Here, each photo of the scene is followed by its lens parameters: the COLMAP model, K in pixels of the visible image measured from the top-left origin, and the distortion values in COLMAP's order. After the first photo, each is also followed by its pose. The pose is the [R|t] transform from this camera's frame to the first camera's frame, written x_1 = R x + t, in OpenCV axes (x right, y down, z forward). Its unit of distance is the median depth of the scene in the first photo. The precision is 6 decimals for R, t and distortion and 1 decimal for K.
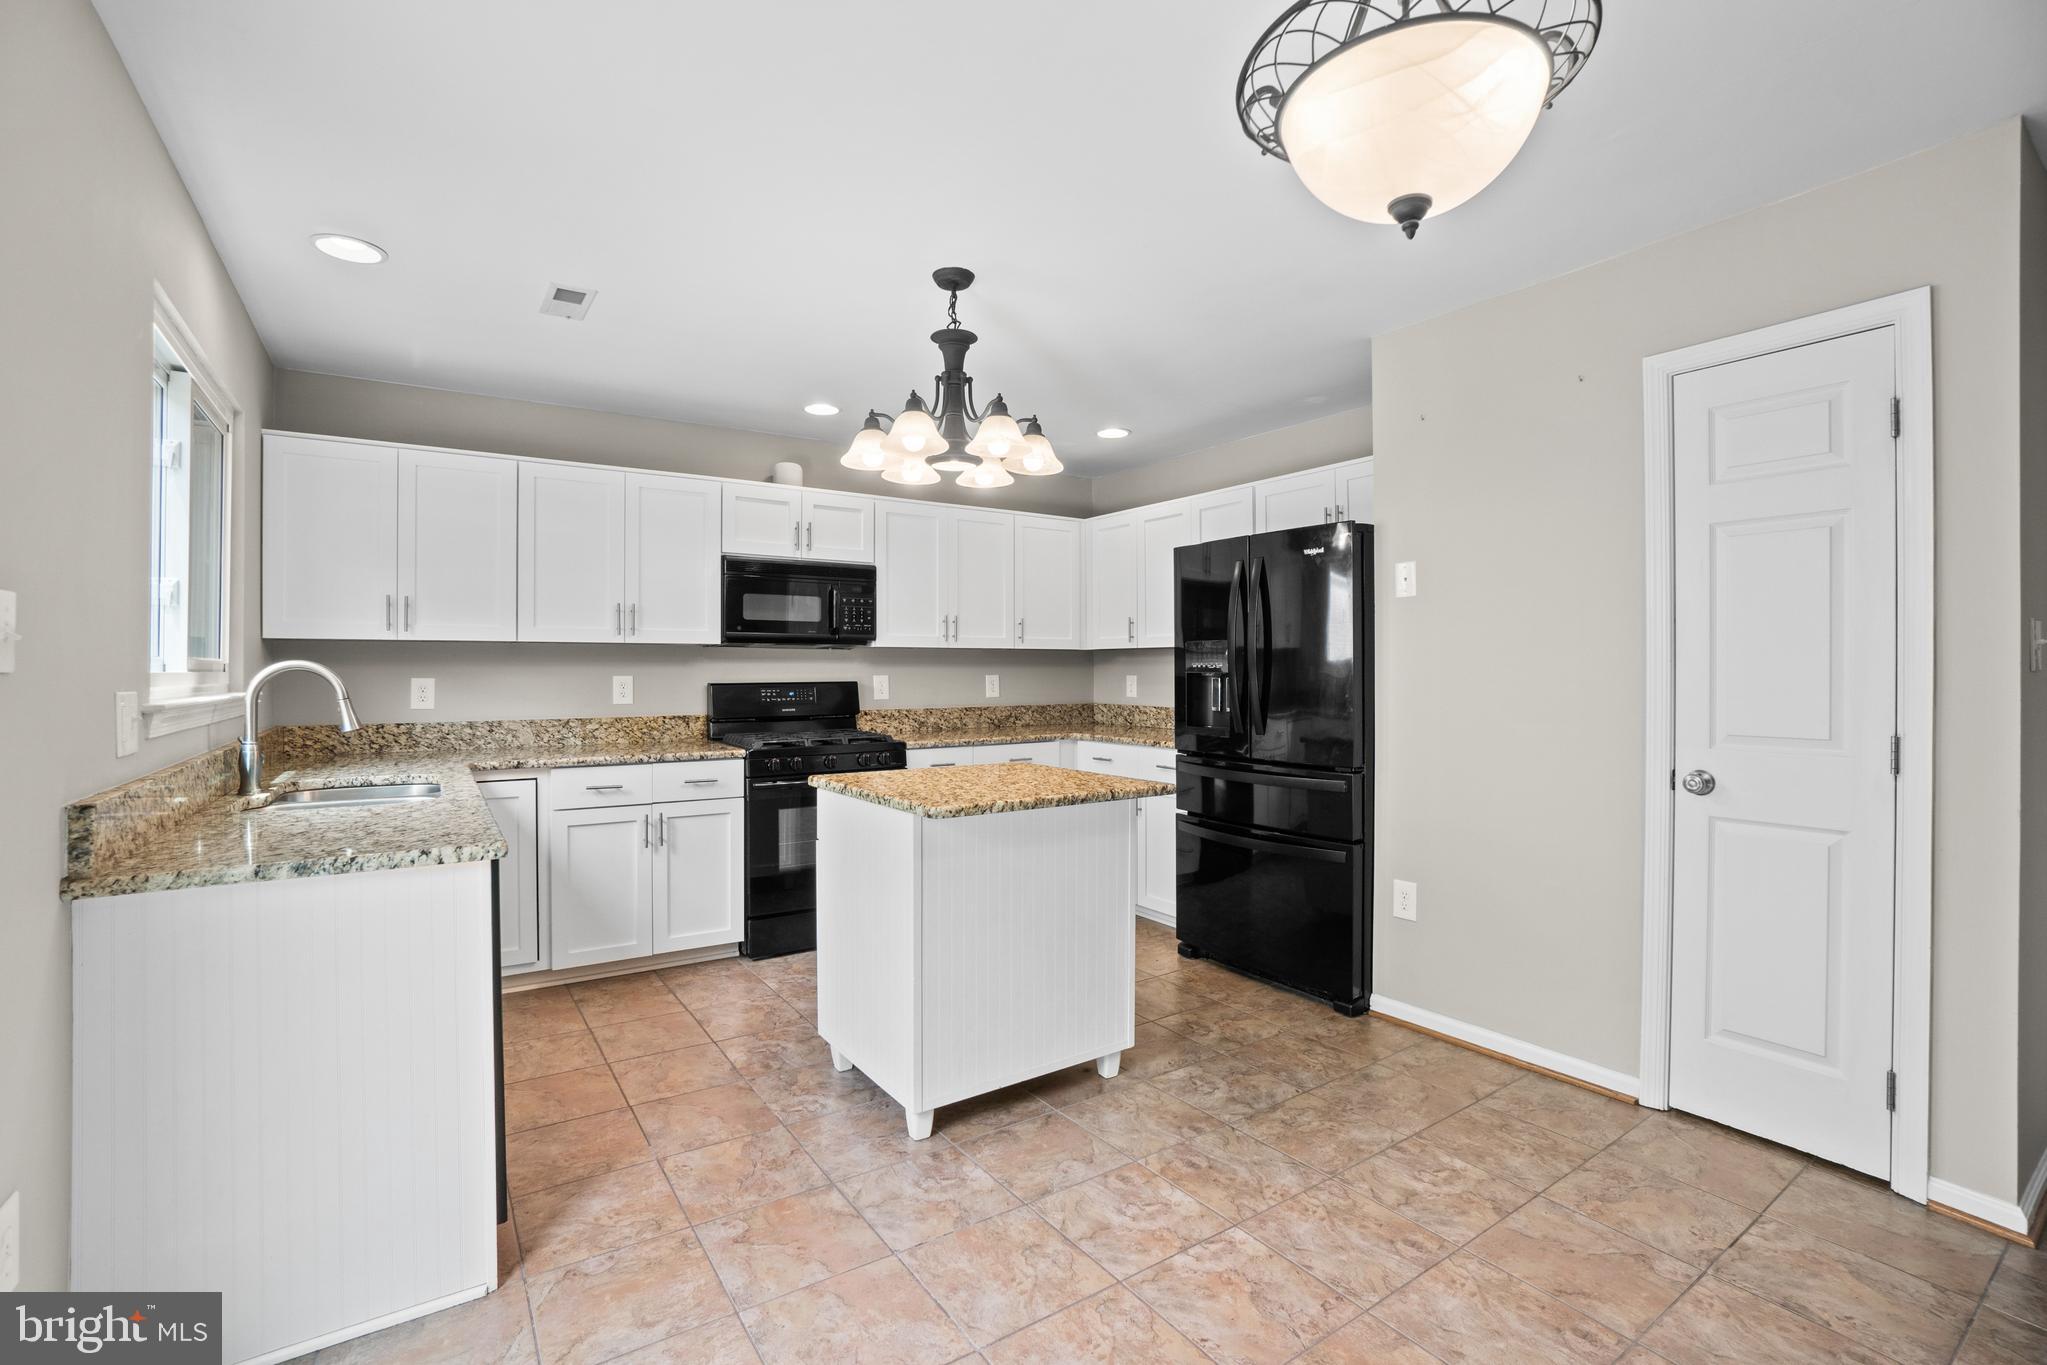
lens RADIAL K [[914.5, 0, 1006.3], [0, 914.5, 680.4], [0, 0, 1]] dist [-0.058165, 0.019227]
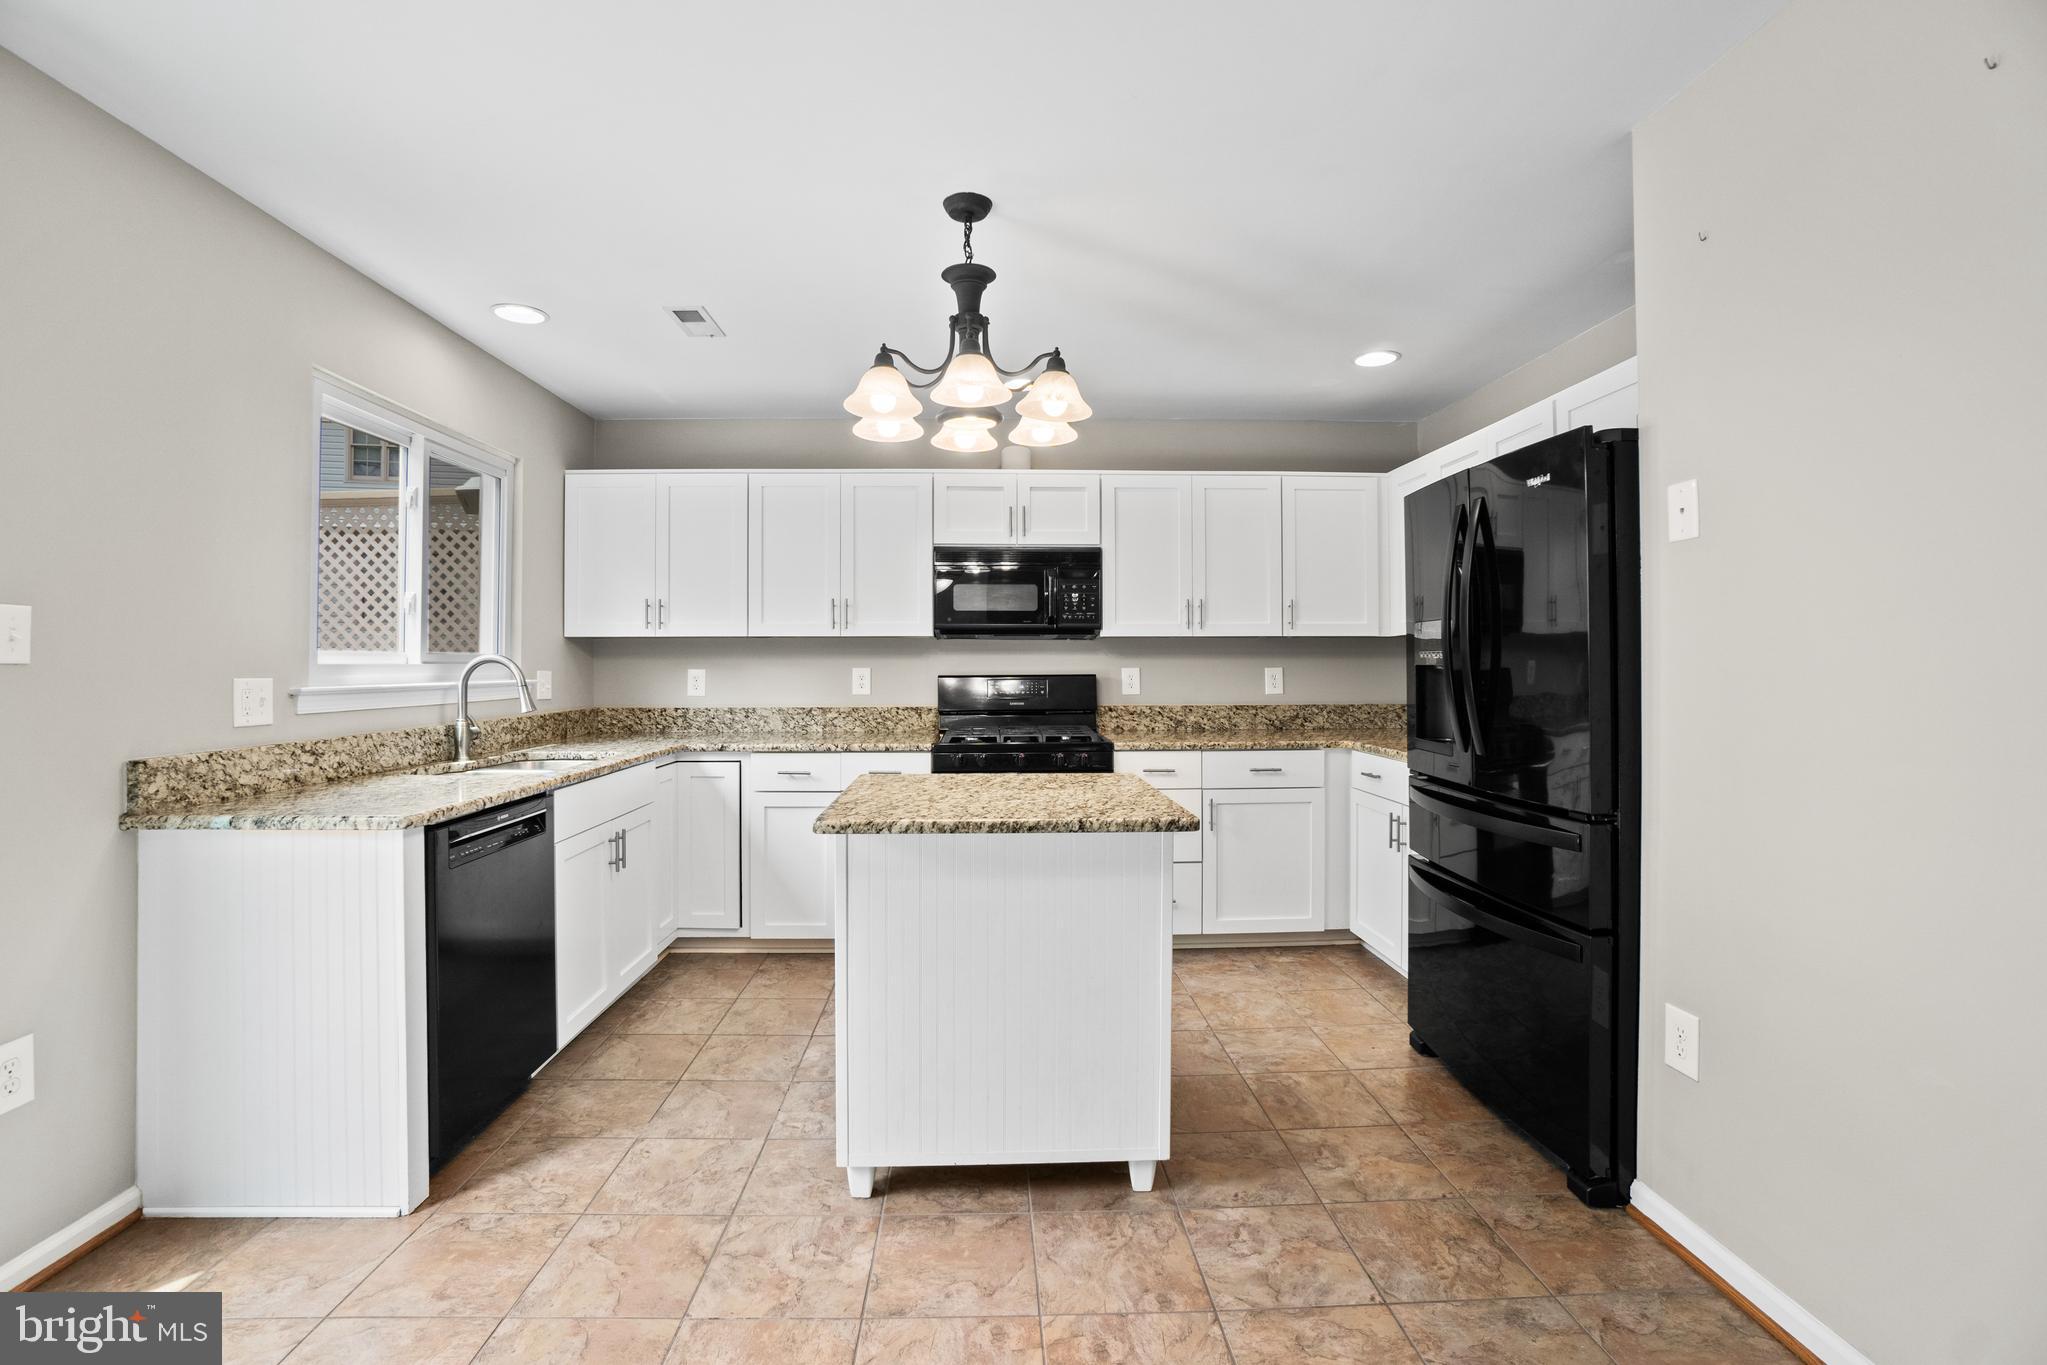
lens RADIAL K [[914.5, 0, 1008.4], [0, 914.5, 663.4], [0, 0, 1]] dist [-0.058165, 0.019227]
pose [[0.846444, -0.000687, -0.532477, 0.375152], [-0.004680, 0.999951, -0.008731, -0.002065], [0.532457, 0.009882, 0.846399, 0.255261]]
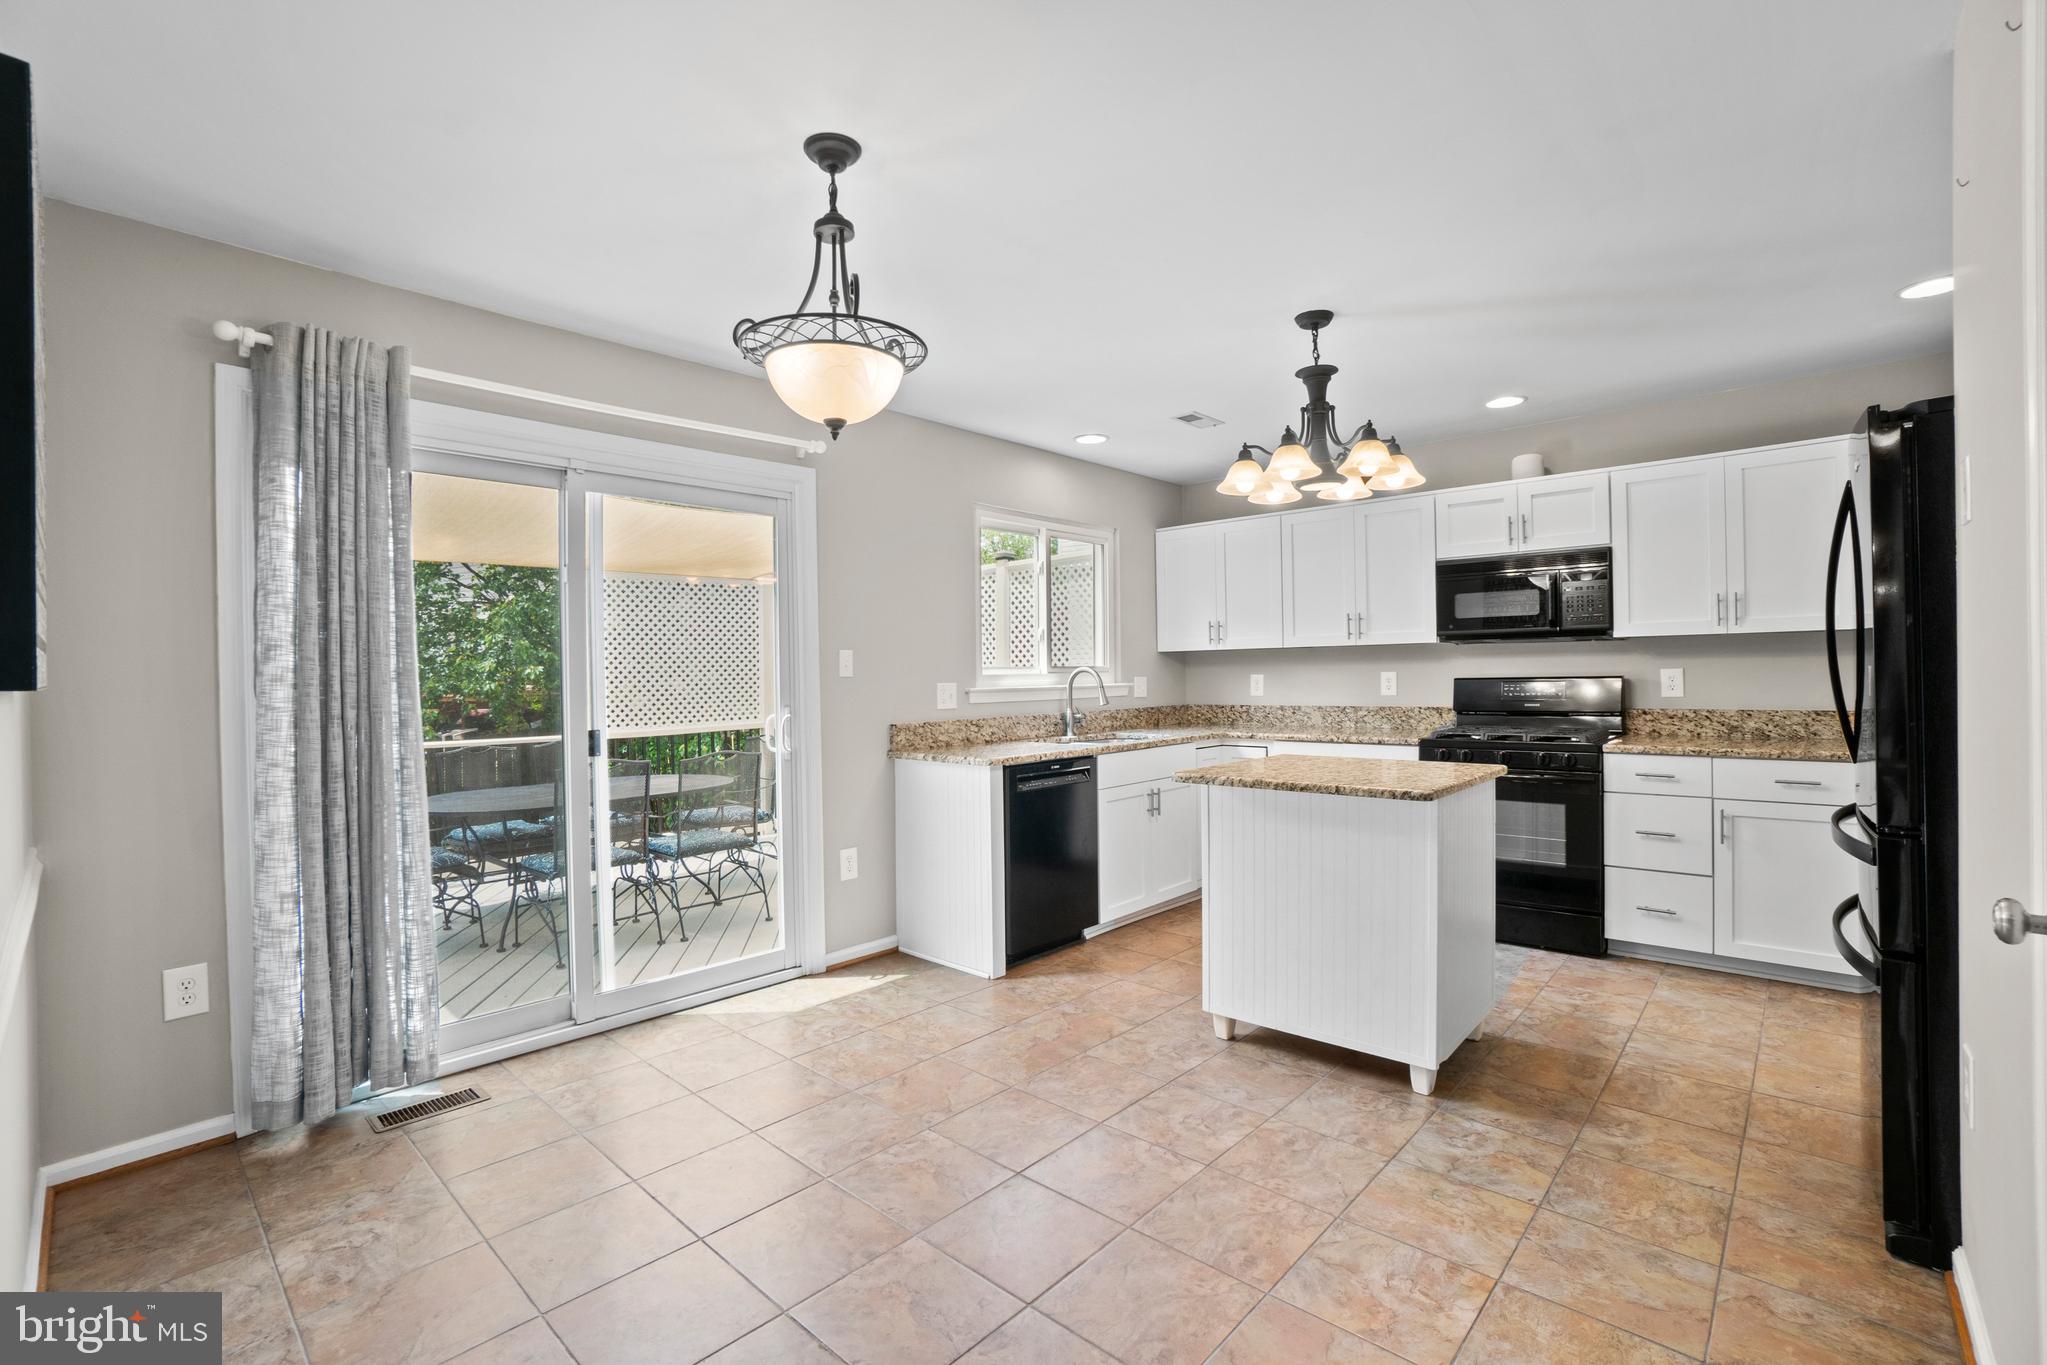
lens RADIAL K [[914.5, 0, 1006.4], [0, 914.5, 685.2], [0, 0, 1]] dist [-0.058165, 0.019227]
pose [[0.220886, 0.009735, -0.975251, 0.824613], [0.006497, 0.999913, 0.011453, -0.005339], [0.975278, -0.008866, 0.220804, 0.324758]]
